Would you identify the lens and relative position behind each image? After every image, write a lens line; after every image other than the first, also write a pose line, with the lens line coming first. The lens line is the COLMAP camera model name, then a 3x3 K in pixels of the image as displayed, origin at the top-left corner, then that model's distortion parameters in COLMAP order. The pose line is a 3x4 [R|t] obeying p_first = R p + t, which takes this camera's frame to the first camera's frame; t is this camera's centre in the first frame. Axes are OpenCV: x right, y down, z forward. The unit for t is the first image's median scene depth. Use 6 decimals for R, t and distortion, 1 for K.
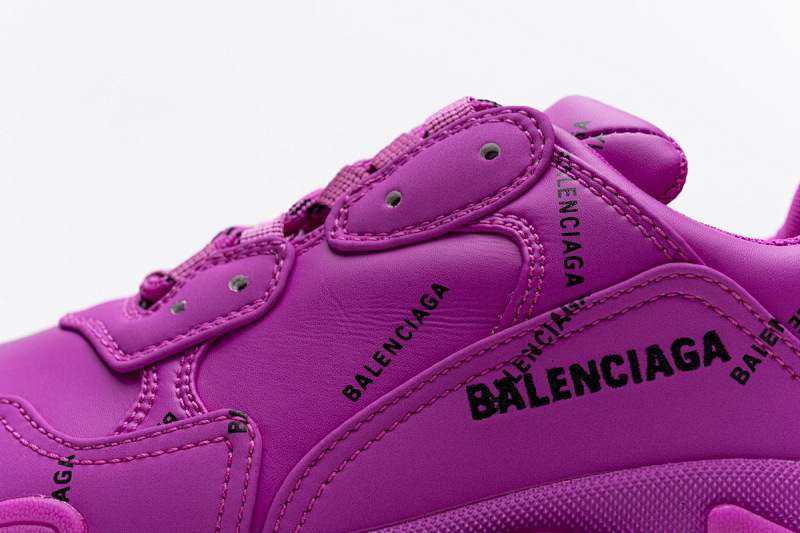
lens RADIAL K [[1563.3, 0, 412.9], [0, 1563.3, 269.3], [0, 0, 1]] dist [0.011882, 0.000000]
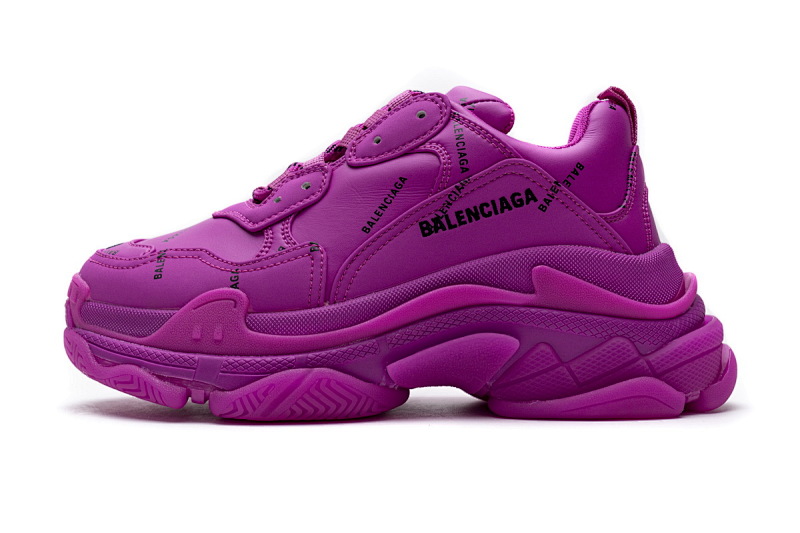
lens RADIAL K [[1538.2, 0, 399.7], [0, 1538.2, 261.7], [0, 0, 1]] dist [0.000136, 0.000000]
pose [[0.996336, -0.071295, 0.047233, -0.097187], [0.071518, 0.997435, -0.003053, 0.134453], [-0.046895, 0.006420, 0.998879, -1.136729]]
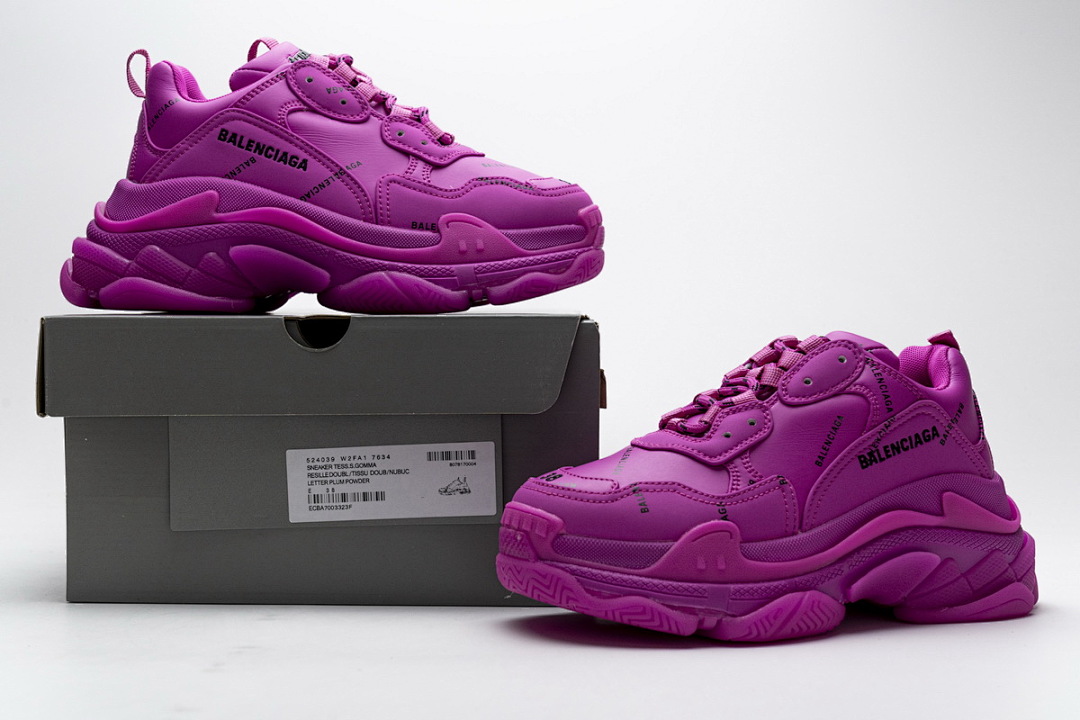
lens RADIAL K [[1642.5, 0, 530.5], [0, 1642.5, 363.5], [0, 0, 1]] dist [0.000580, 0.000000]
pose [[0.865039, -0.061695, 0.497896, -1.697662], [0.064213, 0.997863, 0.012083, -0.136118], [-0.497578, 0.021519, 0.867152, -0.996604]]
